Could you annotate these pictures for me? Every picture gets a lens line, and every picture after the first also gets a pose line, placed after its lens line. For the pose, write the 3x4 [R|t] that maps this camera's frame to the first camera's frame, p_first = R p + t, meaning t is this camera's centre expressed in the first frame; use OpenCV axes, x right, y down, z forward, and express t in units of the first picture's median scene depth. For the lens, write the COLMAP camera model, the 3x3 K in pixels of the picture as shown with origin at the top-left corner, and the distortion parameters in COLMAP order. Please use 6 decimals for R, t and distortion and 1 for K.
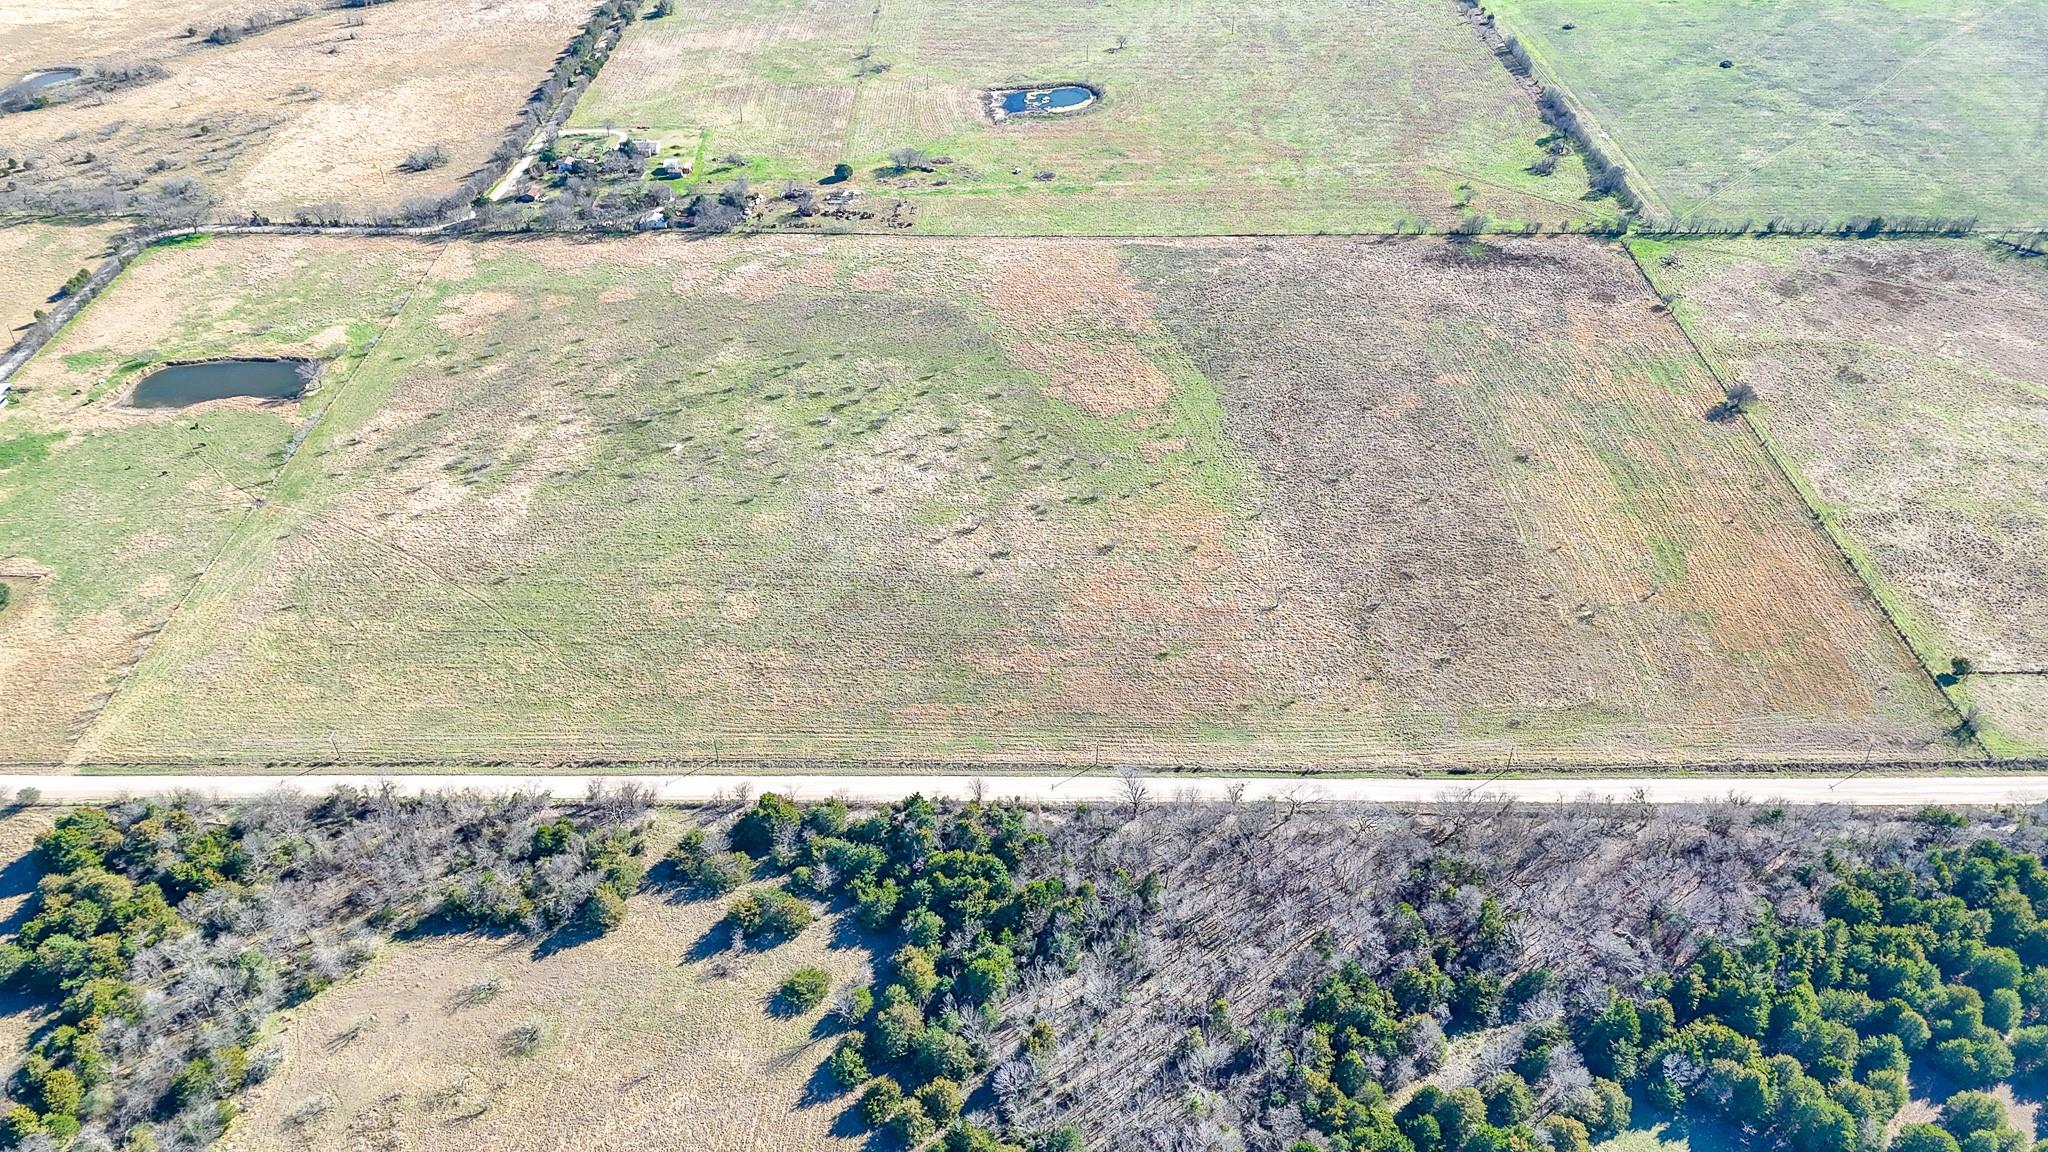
lens RADIAL K [[1490.0, 0, 1024.0], [0, 1490.0, 576.0], [0, 0, 1]] dist [0.109364, -0.136037]
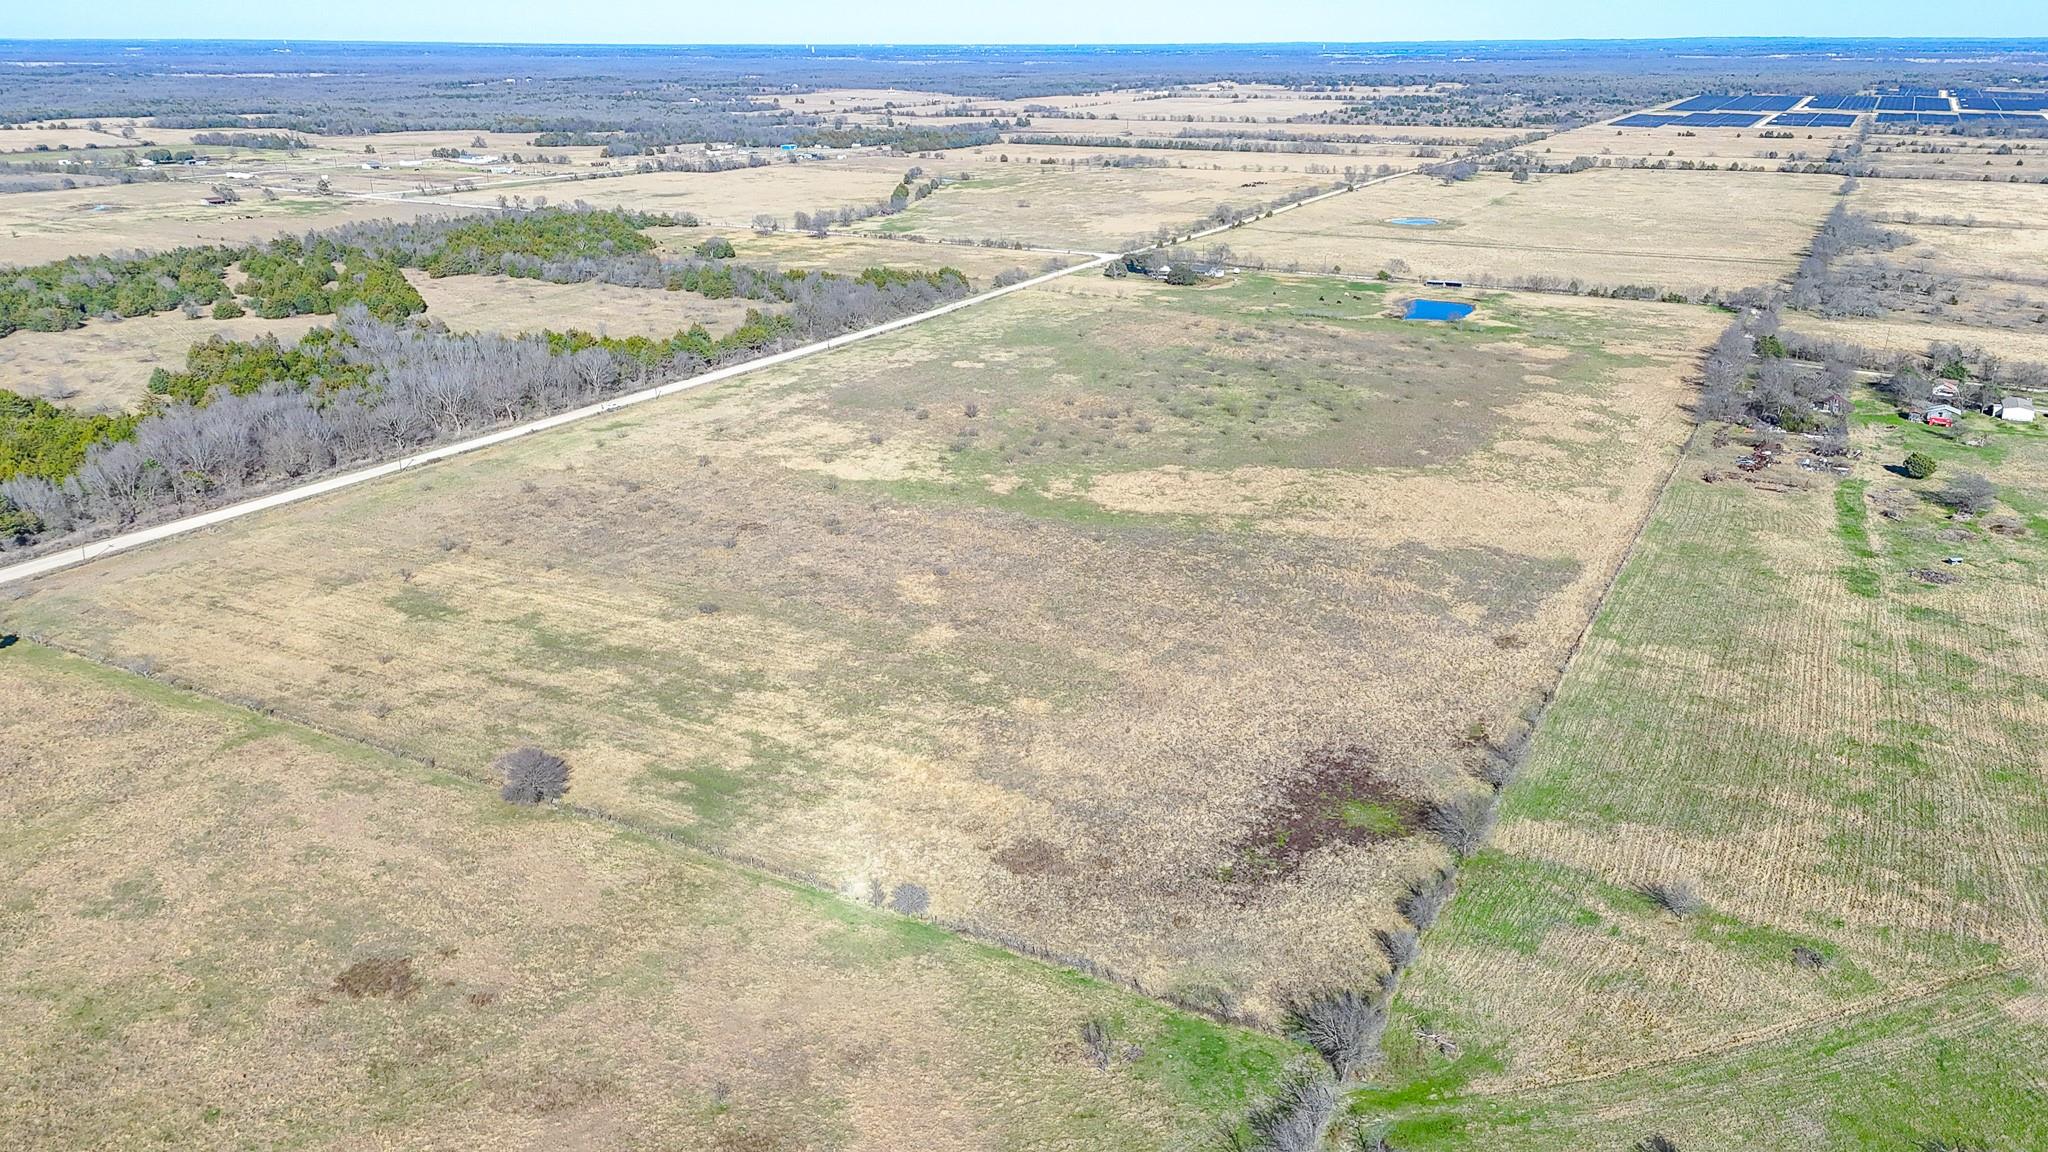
lens RADIAL K [[1425.2, 0, 1024.0], [0, 1425.2, 576.0], [0, 0, 1]] dist [0.001086, -0.001875]
pose [[-0.459219, 0.319323, -0.828945, 0.754505], [-0.540729, 0.639881, 0.546045, -0.491828], [0.704791, 0.698989, -0.121178, 1.092546]]
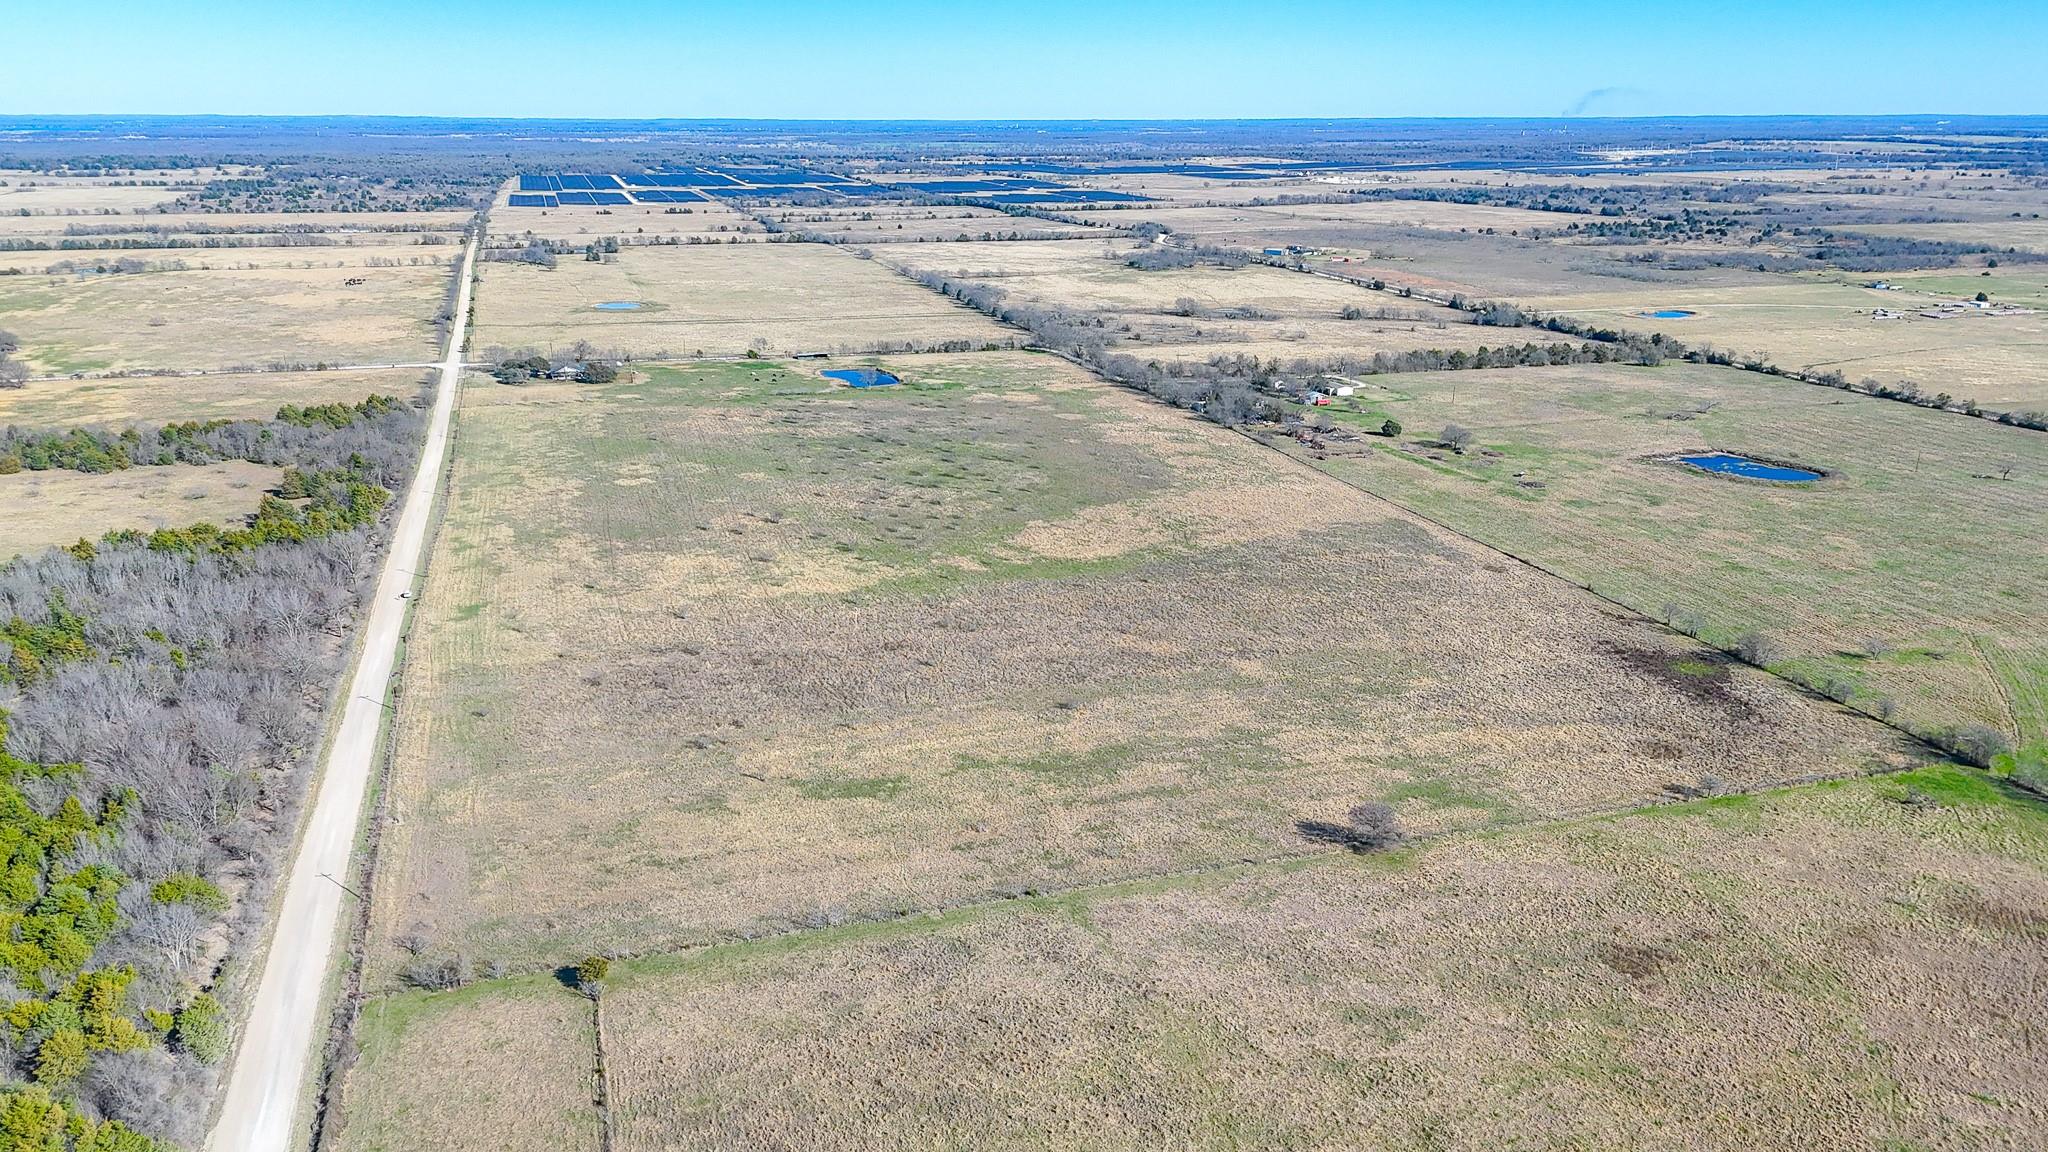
lens RADIAL K [[1490.0, 0, 1024.0], [0, 1490.0, 576.0], [0, 0, 1]] dist [0.109364, -0.136037]
pose [[0.303128, 0.281851, -0.910315, 0.876673], [-0.587903, 0.807118, 0.054132, -0.143287], [0.749989, 0.518768, 0.410361, 0.630220]]
